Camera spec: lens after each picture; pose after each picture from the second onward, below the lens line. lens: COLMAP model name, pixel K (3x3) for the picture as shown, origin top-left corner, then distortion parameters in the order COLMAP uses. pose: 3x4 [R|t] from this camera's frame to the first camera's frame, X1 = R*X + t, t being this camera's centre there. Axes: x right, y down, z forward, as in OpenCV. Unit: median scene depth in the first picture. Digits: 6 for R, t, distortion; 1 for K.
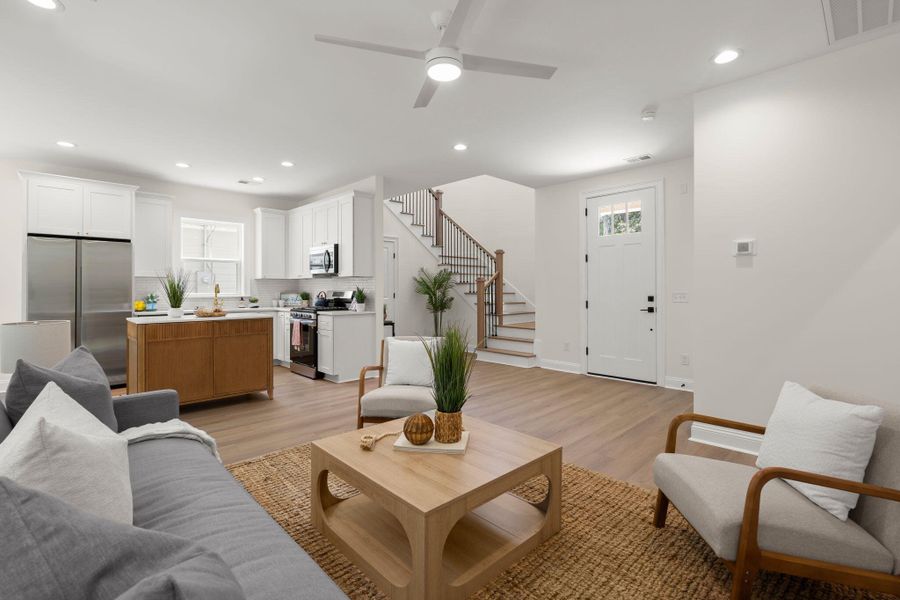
lens RADIAL K [[411.8, 0, 450.8], [0, 411.8, 287.0], [0, 0, 1]] dist [-0.010815, 0.003044]
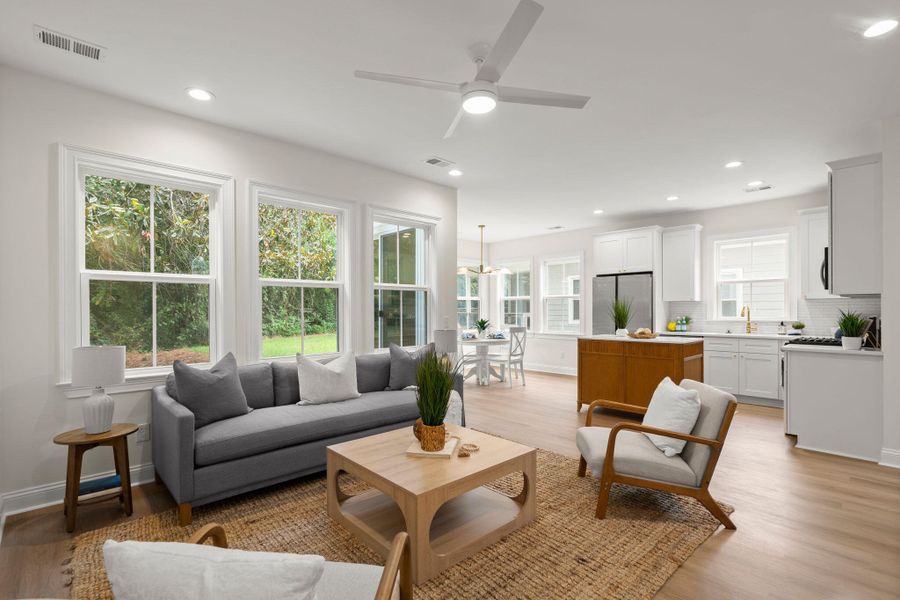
lens RADIAL K [[411.8, 0, 446.7], [0, 411.8, 312.1], [0, 0, 1]] dist [-0.010815, 0.003044]
pose [[-0.038670, 0.005196, -0.999239, 0.421578], [0.008080, 0.999955, 0.004887, -0.005648], [0.999219, -0.007885, -0.038710, 0.401954]]
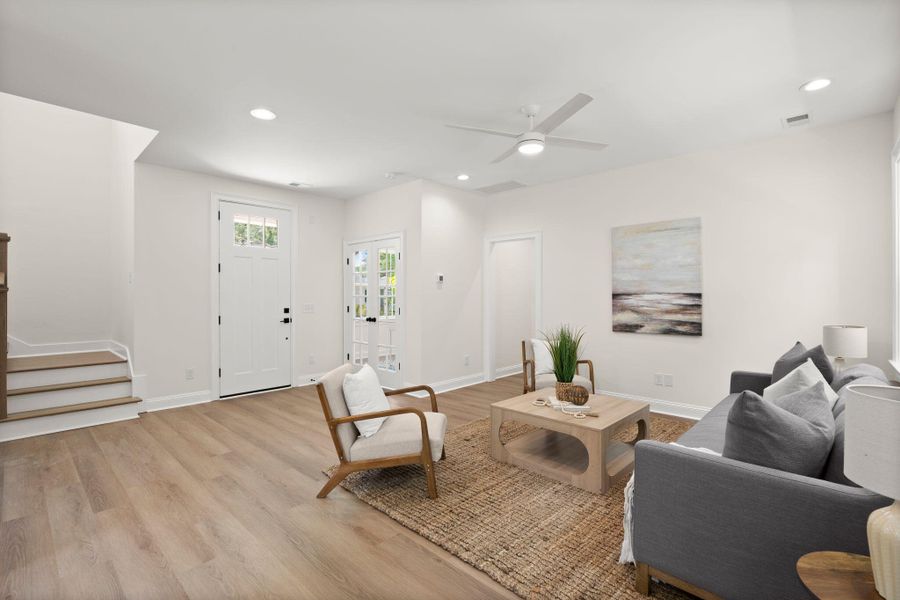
lens RADIAL K [[402.9, 0, 451.4], [0, 402.9, 291.4], [0, 0, 1]] dist [-0.010369, 0.000844]
pose [[-0.040038, 0.011378, 0.999133, -0.572940], [-0.001392, 0.999934, -0.011443, -0.010674], [-0.999197, -0.001849, -0.040020, 0.553835]]
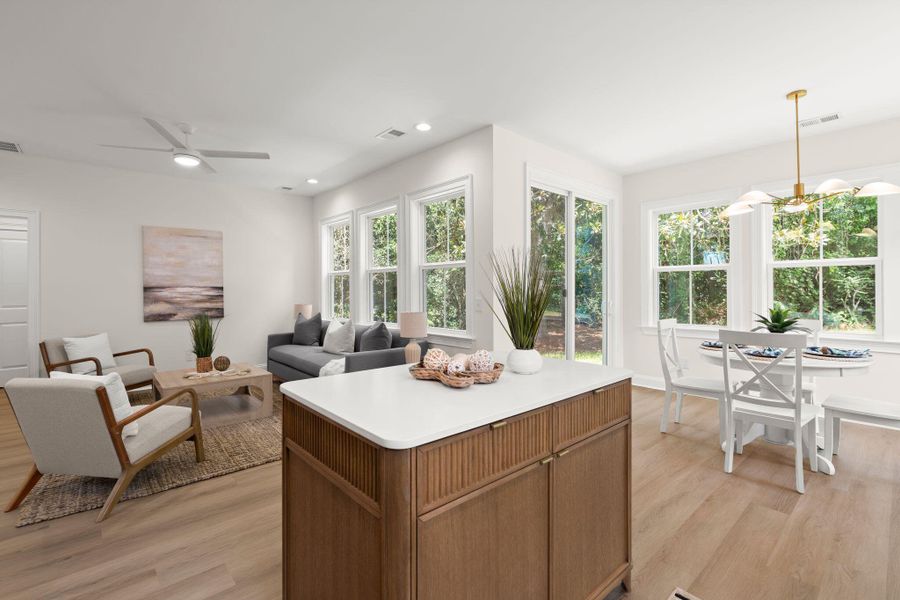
lens RADIAL K [[395.3, 0, 436.2], [0, 395.3, 289.3], [0, 0, 1]] dist [-0.007783, -0.001064]
pose [[-0.998126, 0.004250, 0.061037, -0.456551], [0.004034, 0.999985, -0.003670, -0.004189], [-0.061052, -0.003417, -0.998129, 1.039418]]
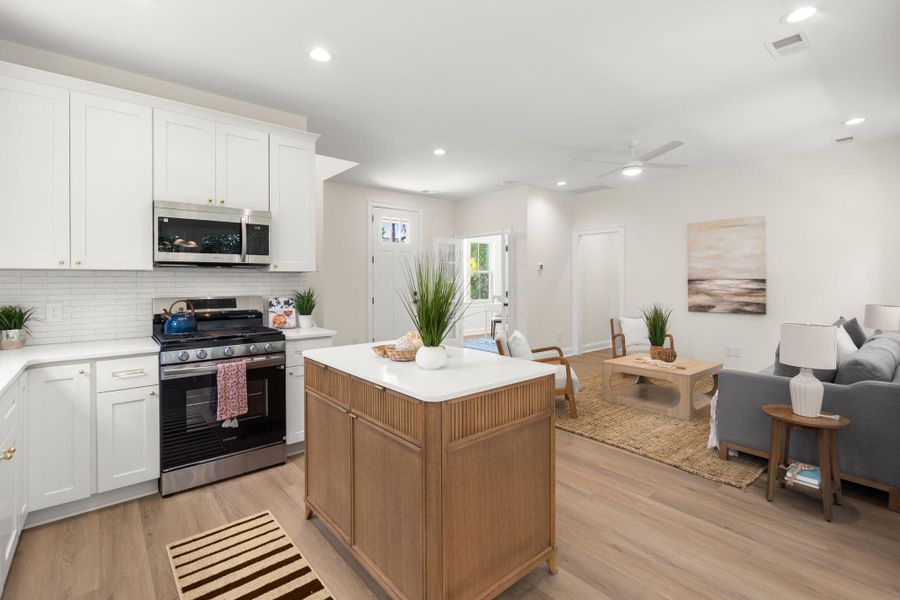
lens RADIAL K [[433.1, 0, 462.5], [0, 433.1, 278.5], [0, 0, 1]] dist [-0.012588, 0.000055]
pose [[0.027353, 0.006333, 0.999606, -0.836635], [-0.000040, 0.999980, -0.006334, -0.011322], [-0.999626, 0.000133, 0.027353, 0.717051]]
